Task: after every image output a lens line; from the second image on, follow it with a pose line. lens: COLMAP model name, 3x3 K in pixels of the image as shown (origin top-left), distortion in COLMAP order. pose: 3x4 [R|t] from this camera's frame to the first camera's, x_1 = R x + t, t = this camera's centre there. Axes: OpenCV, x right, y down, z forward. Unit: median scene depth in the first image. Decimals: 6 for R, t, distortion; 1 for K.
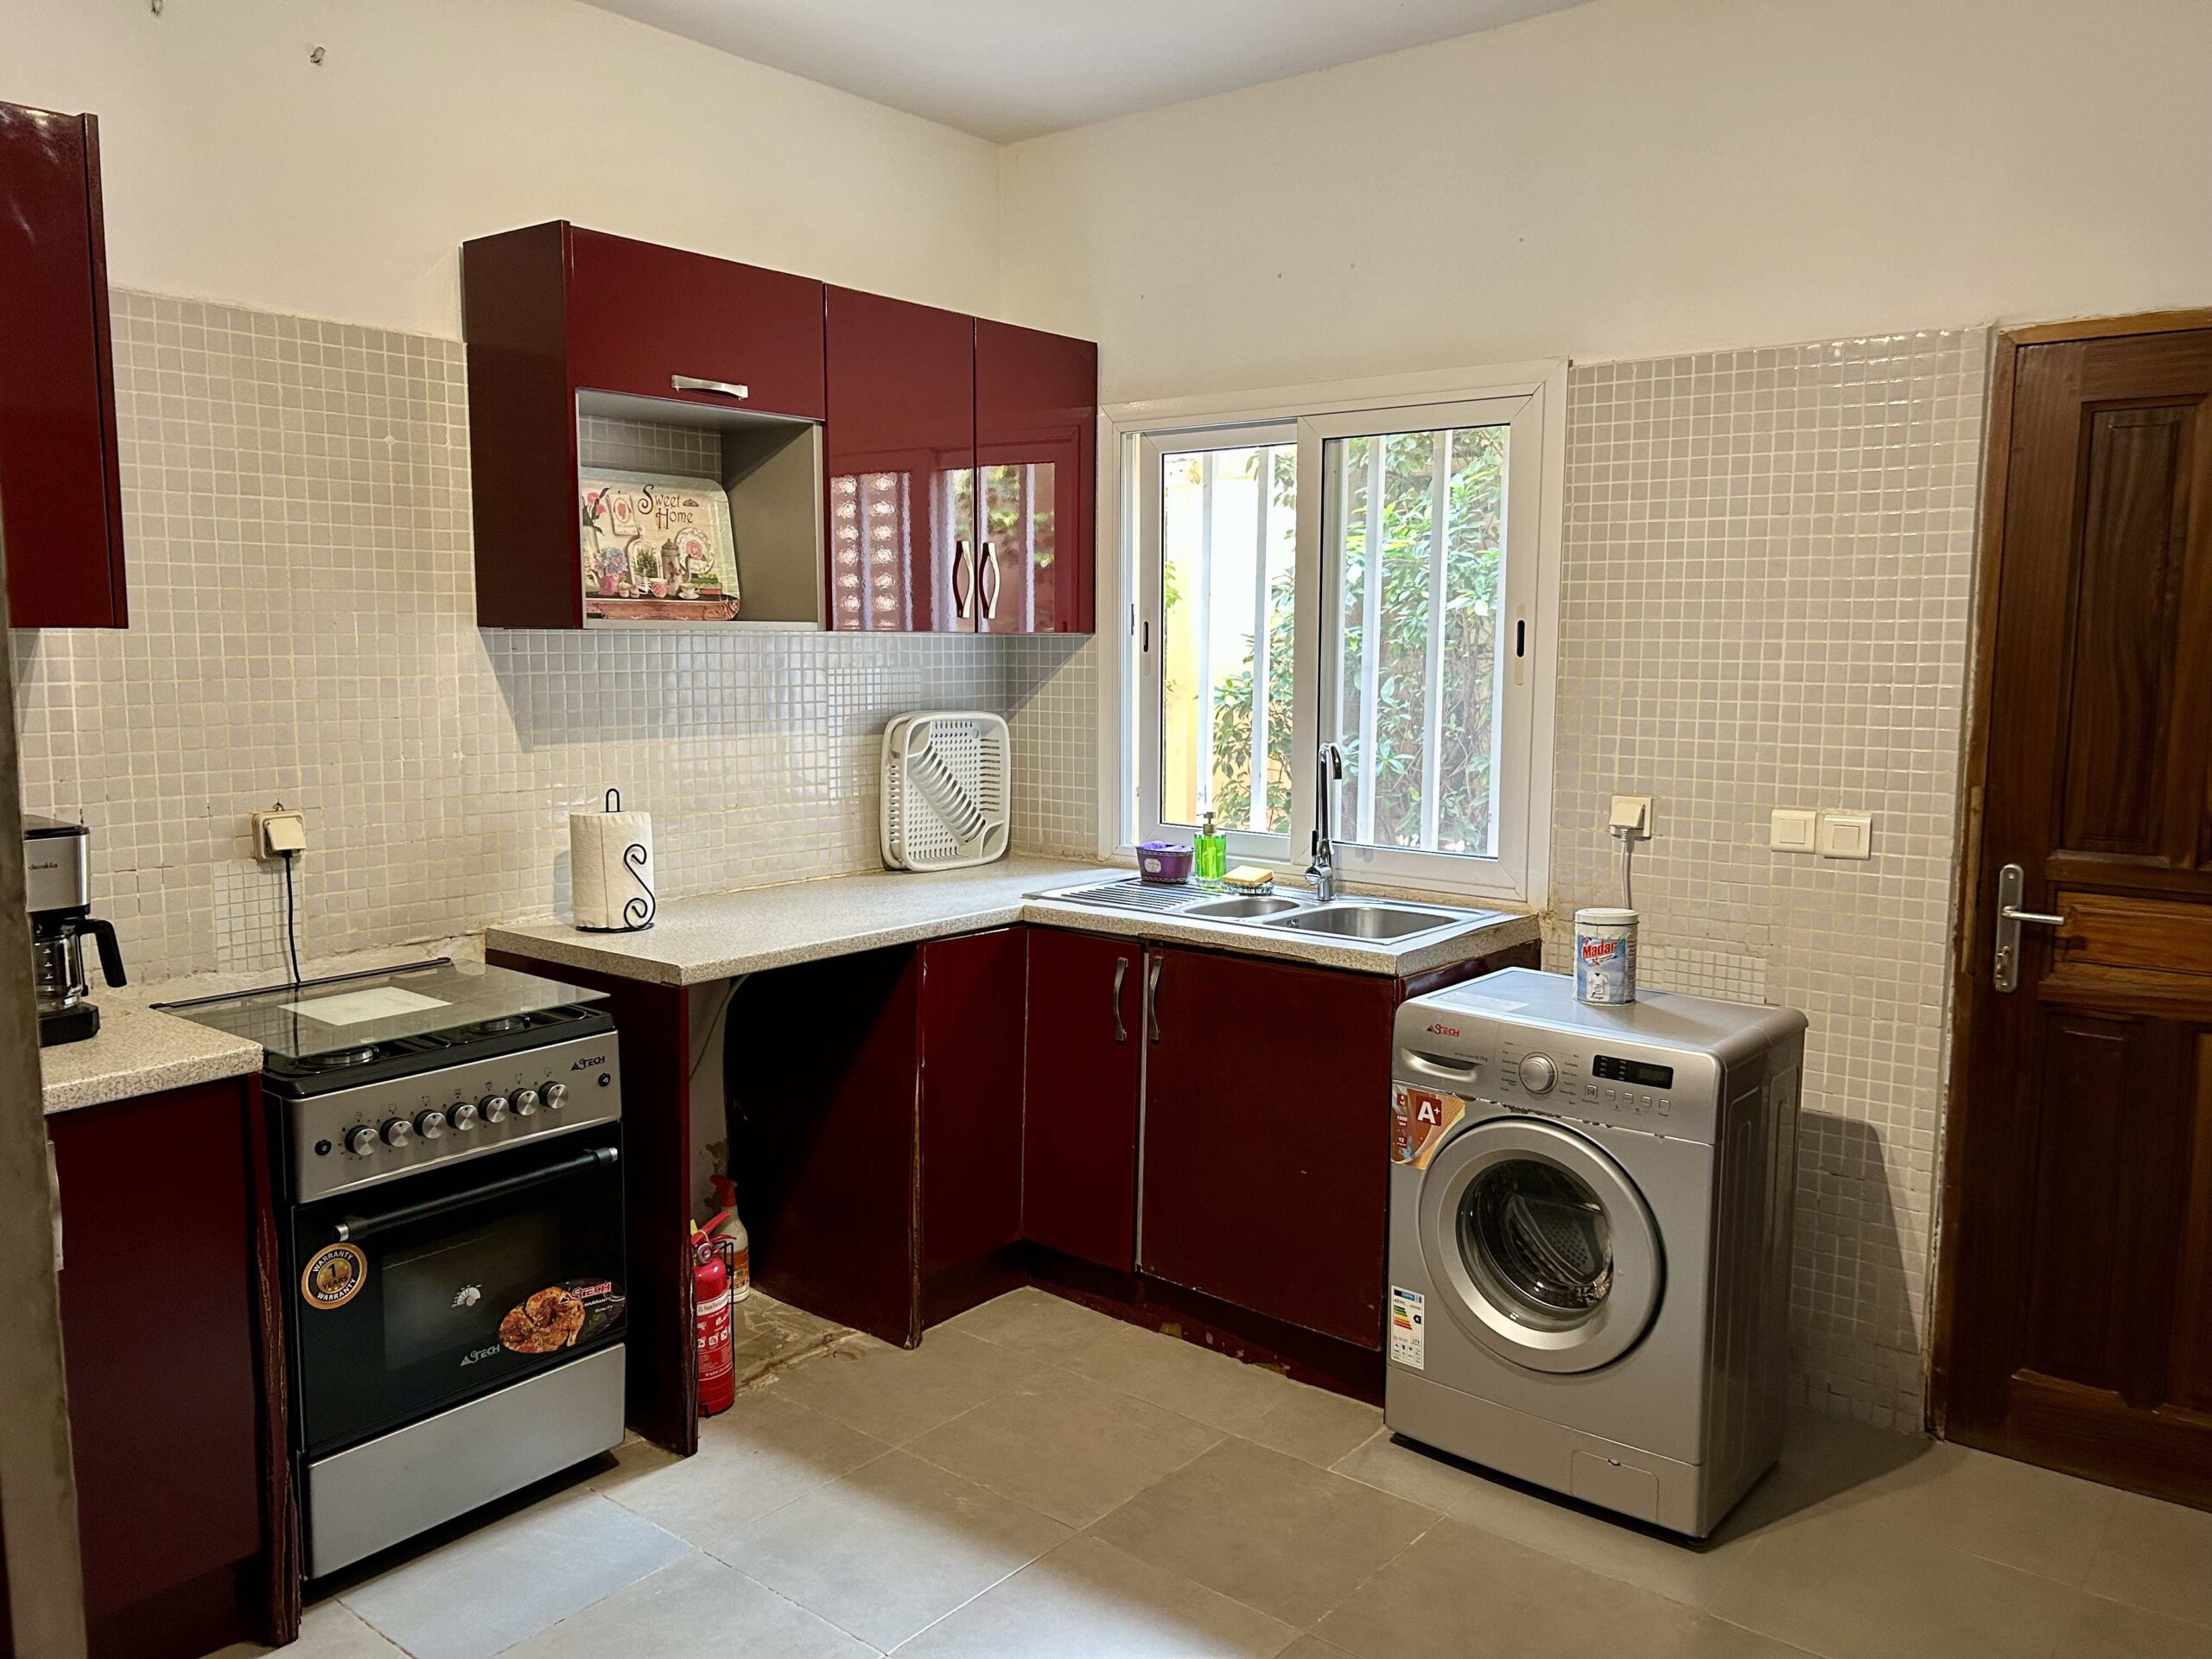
lens RADIAL K [[1663.2, 0, 1087.7], [0, 1663.2, 828.4], [0, 0, 1]] dist [0.001995, -0.002758]
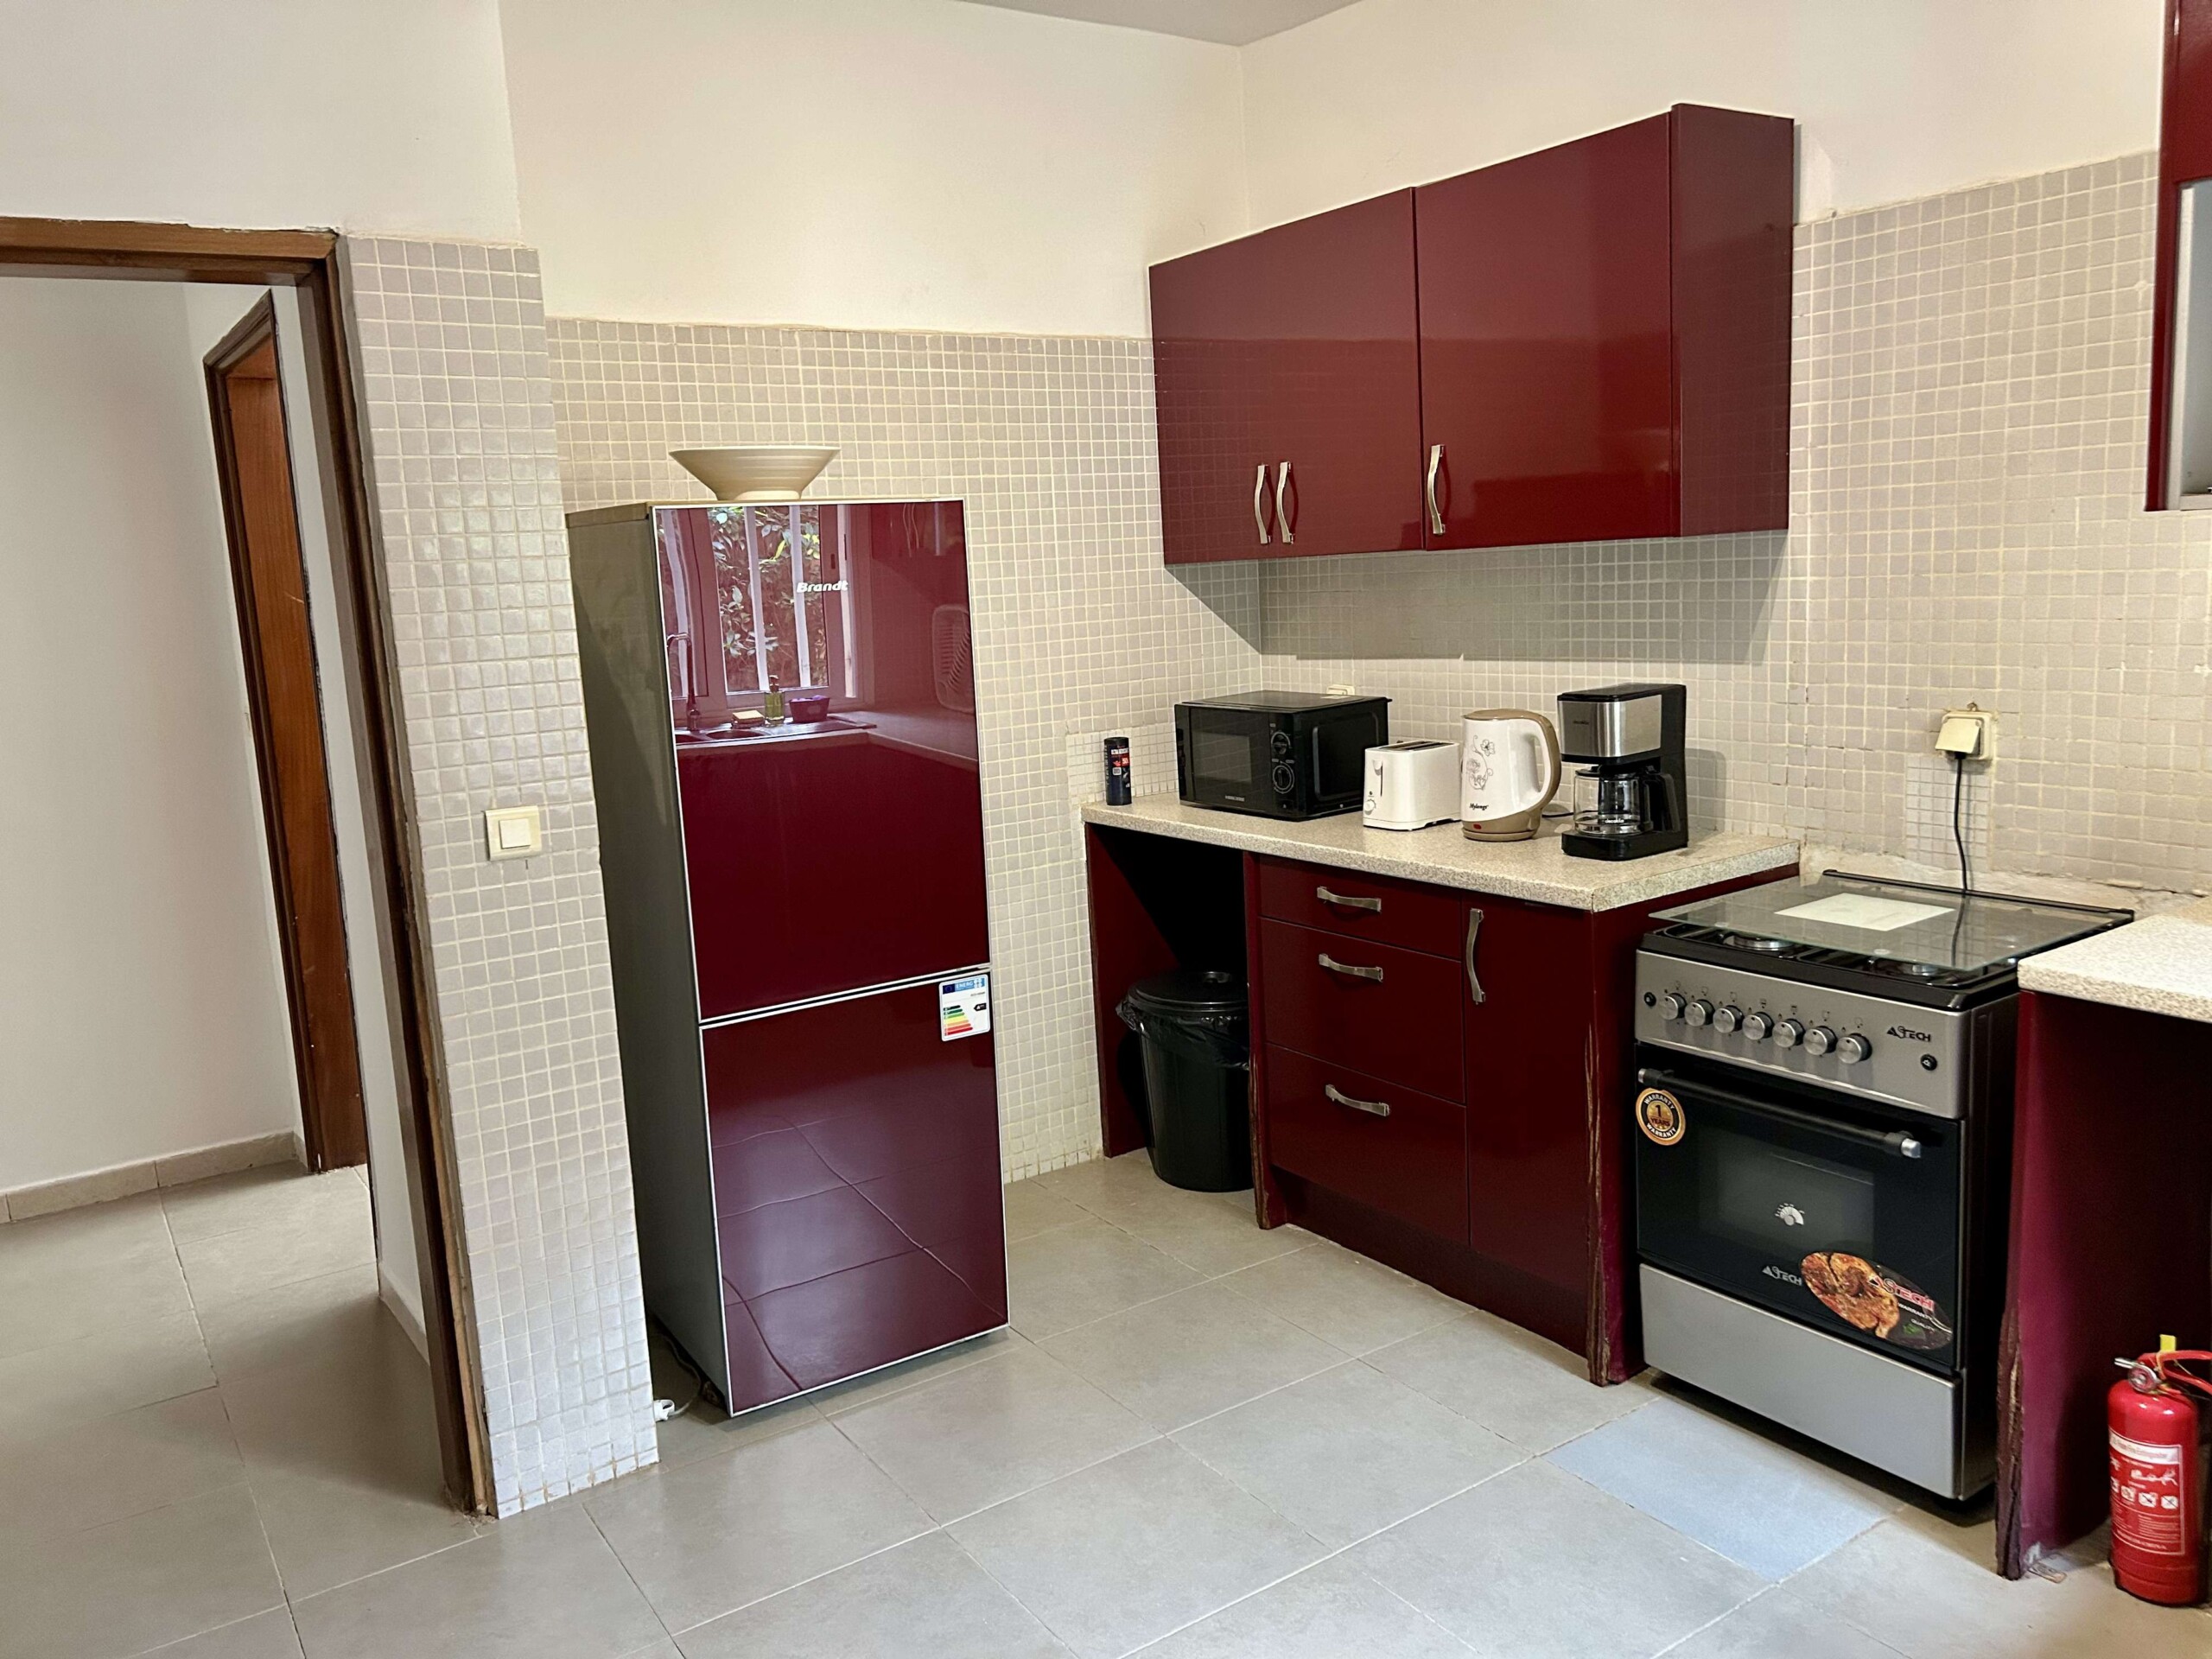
lens RADIAL K [[1663.2, 0, 1087.3], [0, 1663.2, 827.3], [0, 0, 1]] dist [0.001995, -0.002758]
pose [[-0.296984, 0.163253, -0.940824, 0.606057], [-0.060889, 0.980034, 0.189277, -0.098745], [0.952939, 0.113498, -0.281114, 0.810975]]
